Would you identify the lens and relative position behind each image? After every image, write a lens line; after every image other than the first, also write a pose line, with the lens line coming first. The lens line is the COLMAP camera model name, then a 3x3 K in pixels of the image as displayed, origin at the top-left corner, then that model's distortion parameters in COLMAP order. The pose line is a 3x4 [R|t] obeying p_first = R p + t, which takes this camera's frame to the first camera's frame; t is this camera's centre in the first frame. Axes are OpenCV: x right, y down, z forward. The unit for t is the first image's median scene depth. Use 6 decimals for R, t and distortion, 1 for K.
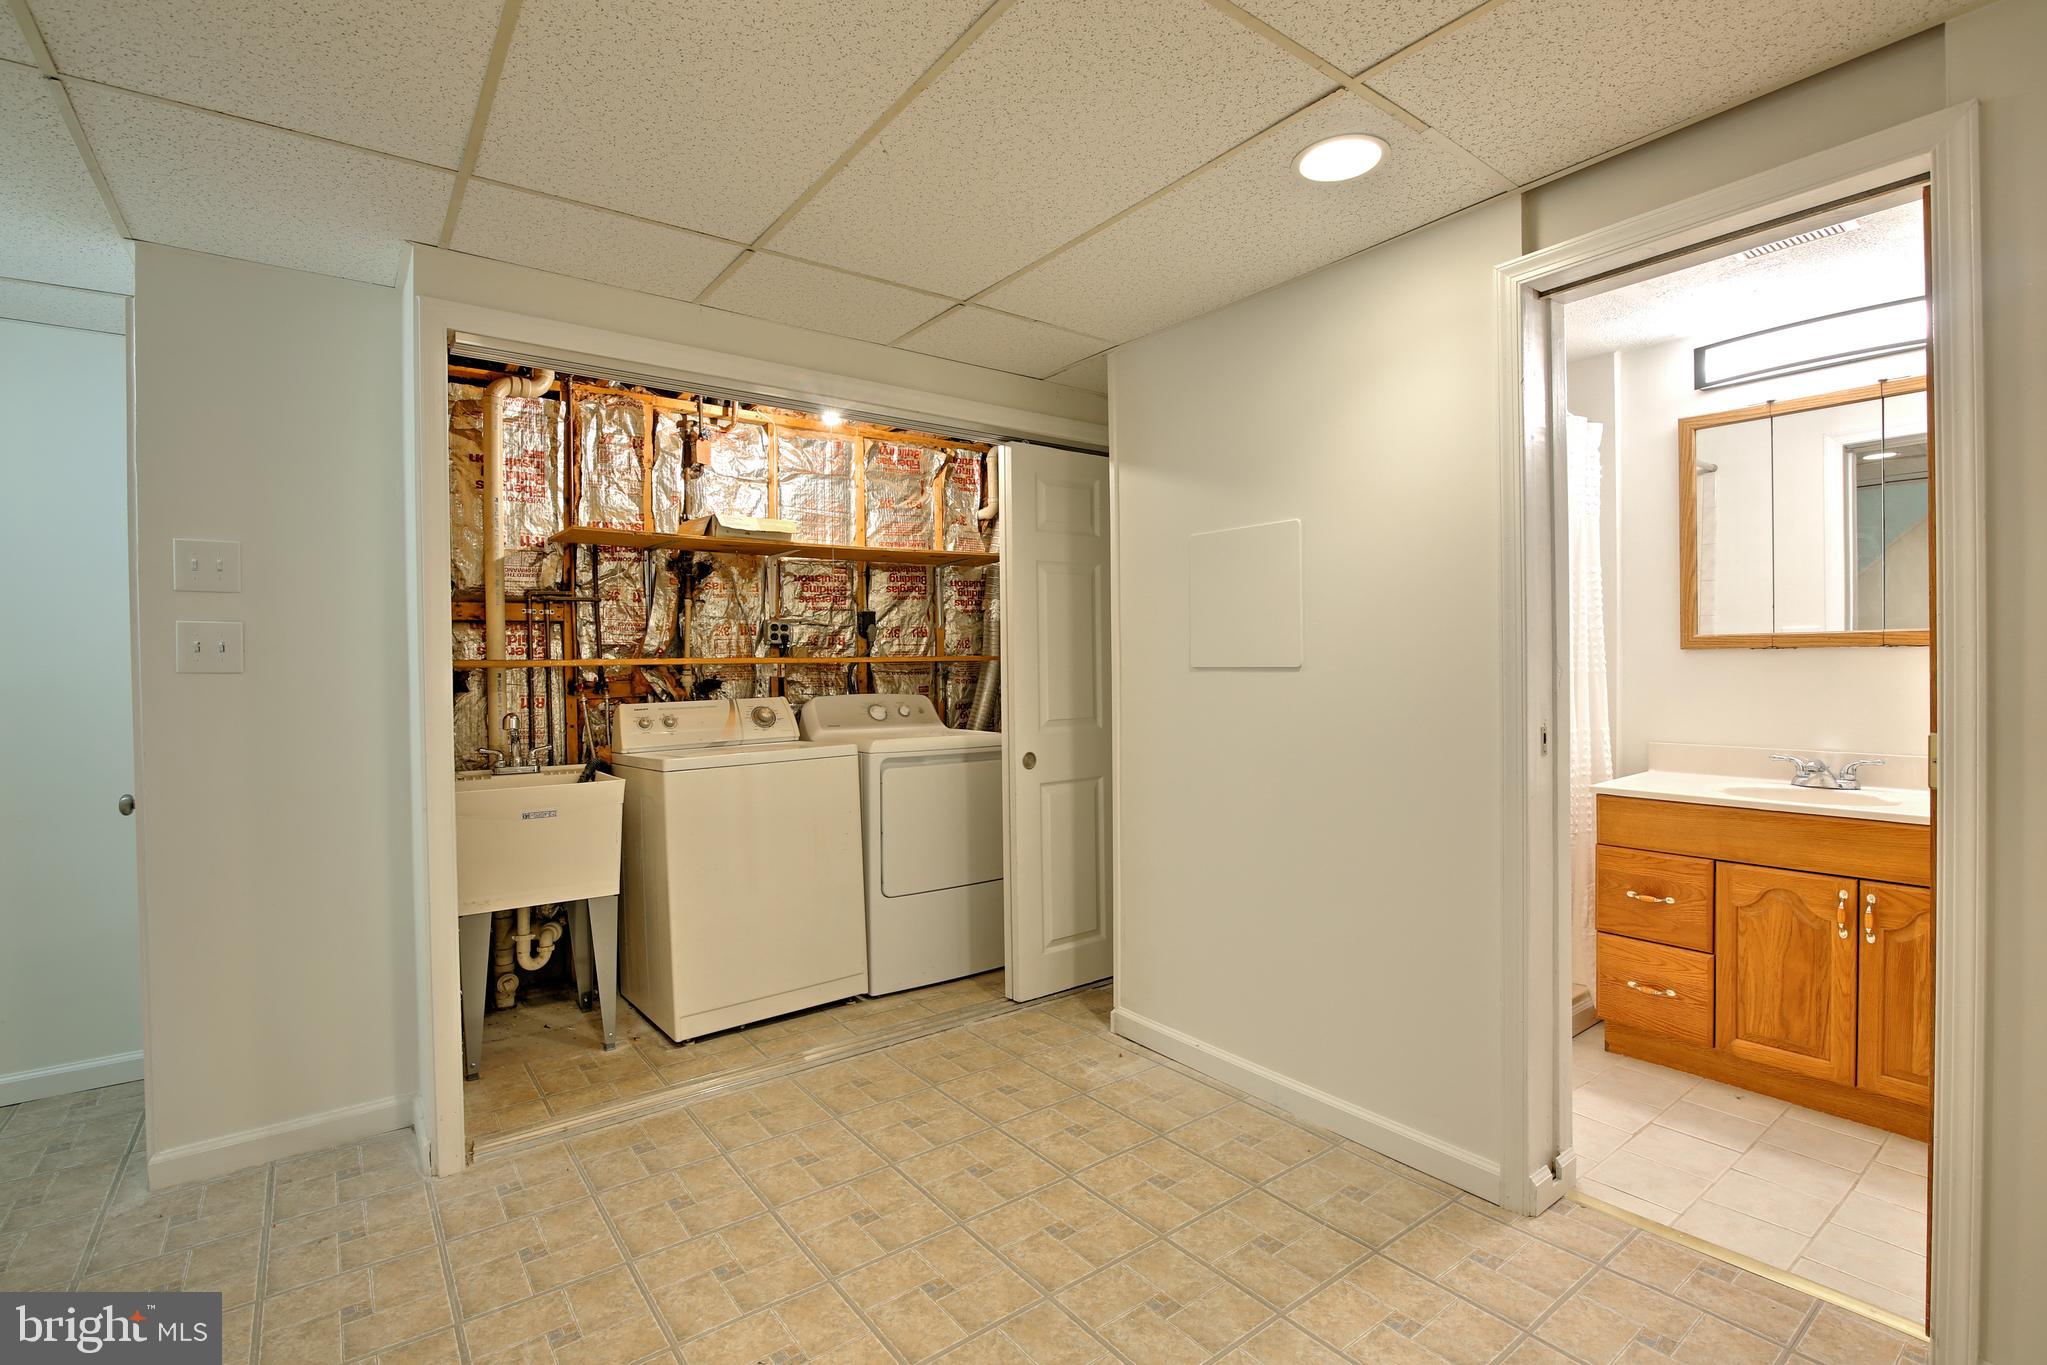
lens RADIAL K [[938.3, 0, 1020.4], [0, 938.3, 676.8], [0, 0, 1]] dist [-0.014854, -0.000201]
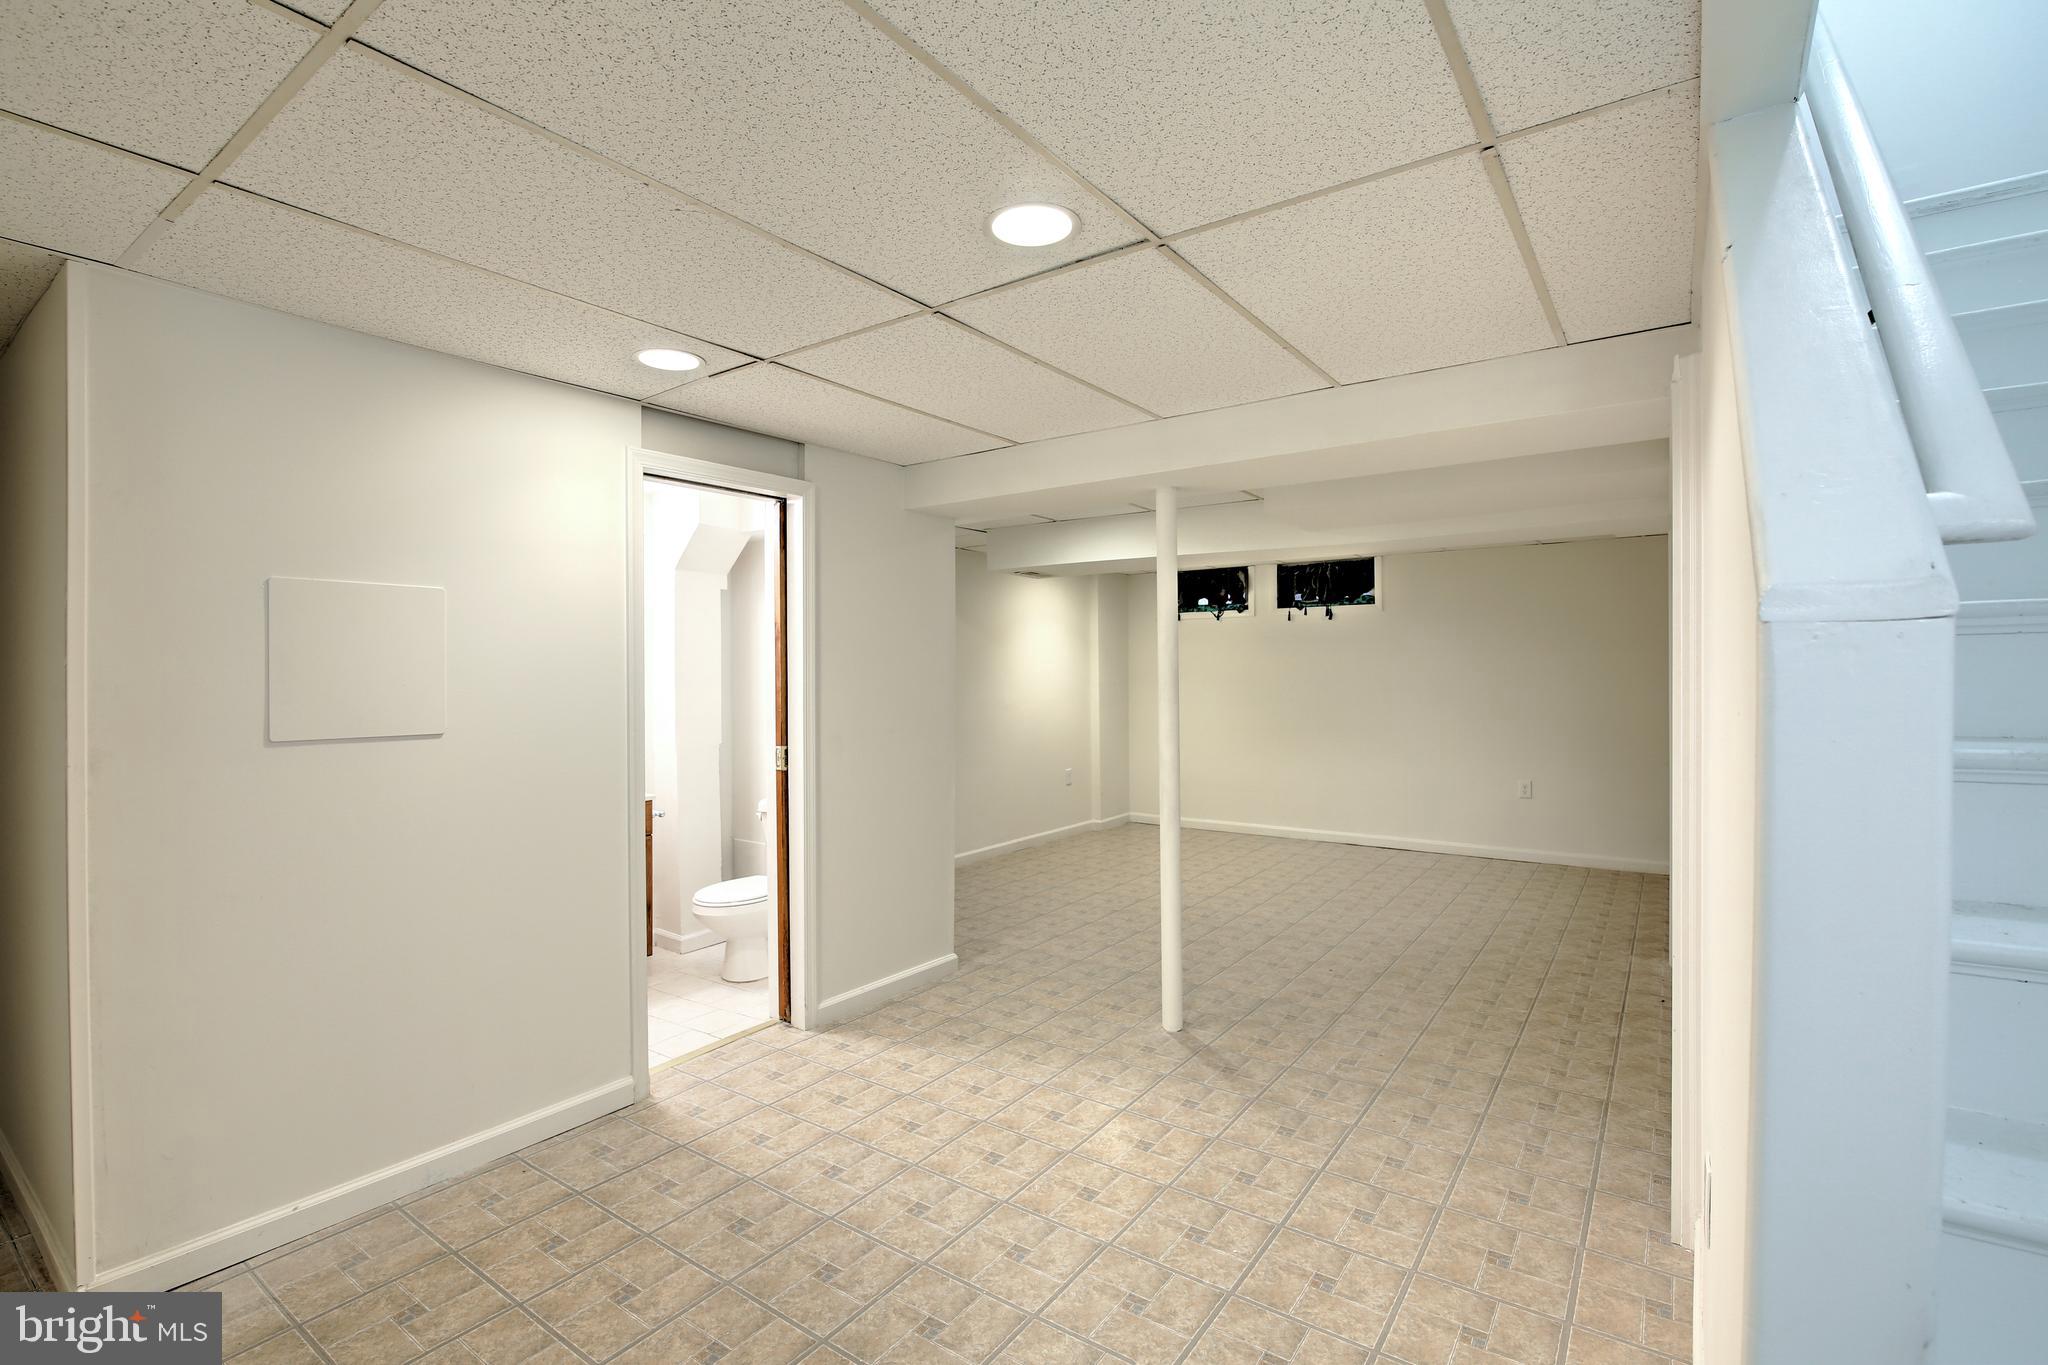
lens RADIAL K [[938.7, 0, 1020.2], [0, 938.7, 677.5], [0, 0, 1]] dist [-0.014854, -0.000201]
pose [[-0.300113, 0.006155, 0.953884, -0.961468], [0.020179, 0.999796, -0.000102, -0.066194], [-0.953690, 0.019218, -0.300176, 0.795762]]
